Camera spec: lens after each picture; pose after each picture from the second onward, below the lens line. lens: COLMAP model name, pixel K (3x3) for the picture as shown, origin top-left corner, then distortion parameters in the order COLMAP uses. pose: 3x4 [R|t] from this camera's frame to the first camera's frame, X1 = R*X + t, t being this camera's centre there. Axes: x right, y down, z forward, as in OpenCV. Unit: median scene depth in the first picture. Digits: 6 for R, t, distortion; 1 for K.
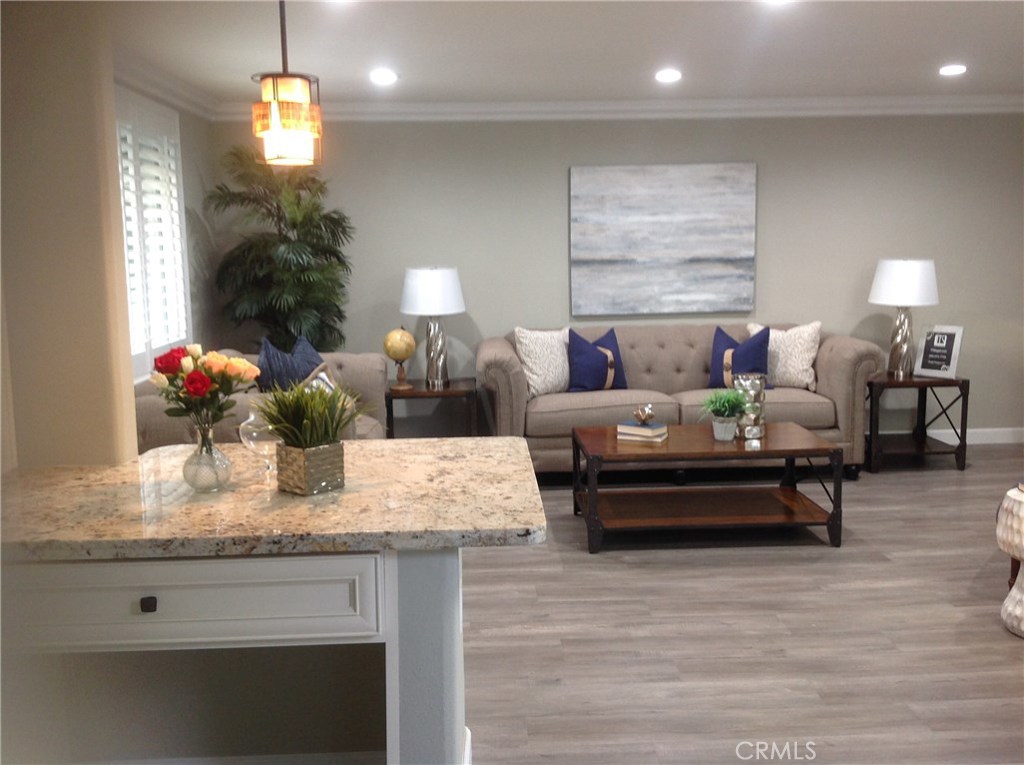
lens RADIAL K [[970.0, 0, 516.6], [0, 970.0, 375.4], [0, 0, 1]] dist [0.129884, -0.303479]
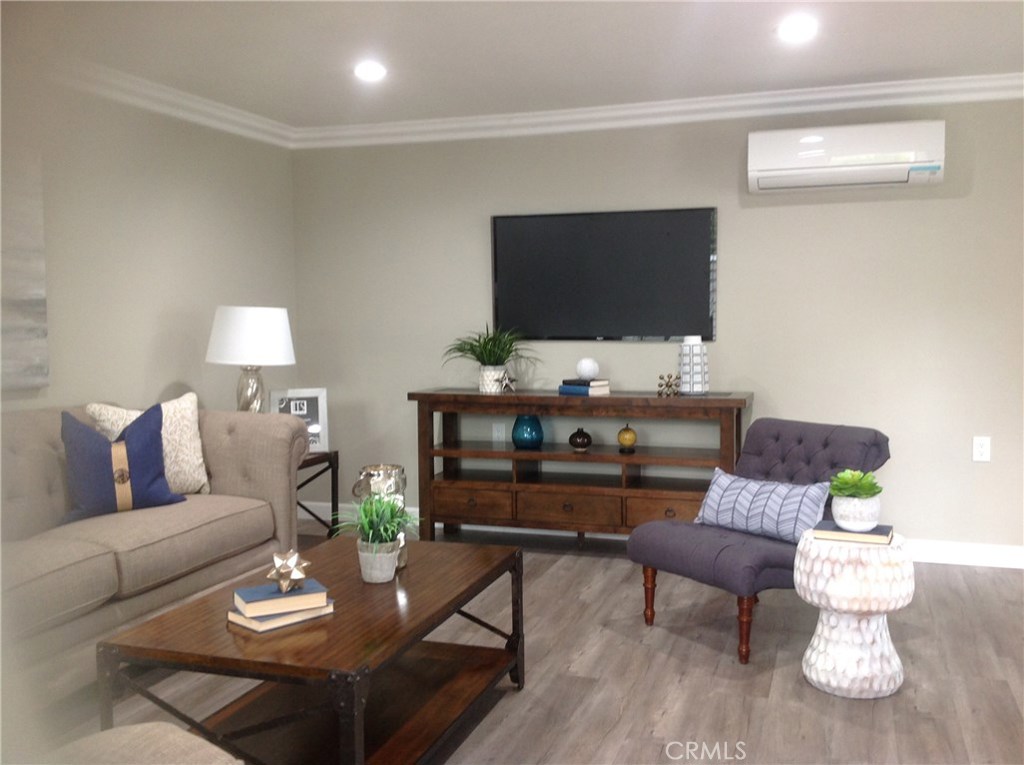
lens RADIAL K [[970.0, 0, 516.6], [0, 970.0, 375.4], [0, 0, 1]] dist [0.129884, -0.303479]
pose [[0.359716, -0.043109, 0.932065, -0.235283], [0.123028, 0.992402, -0.001581, -0.036118], [-0.924915, 0.115238, 0.362287, 0.511980]]
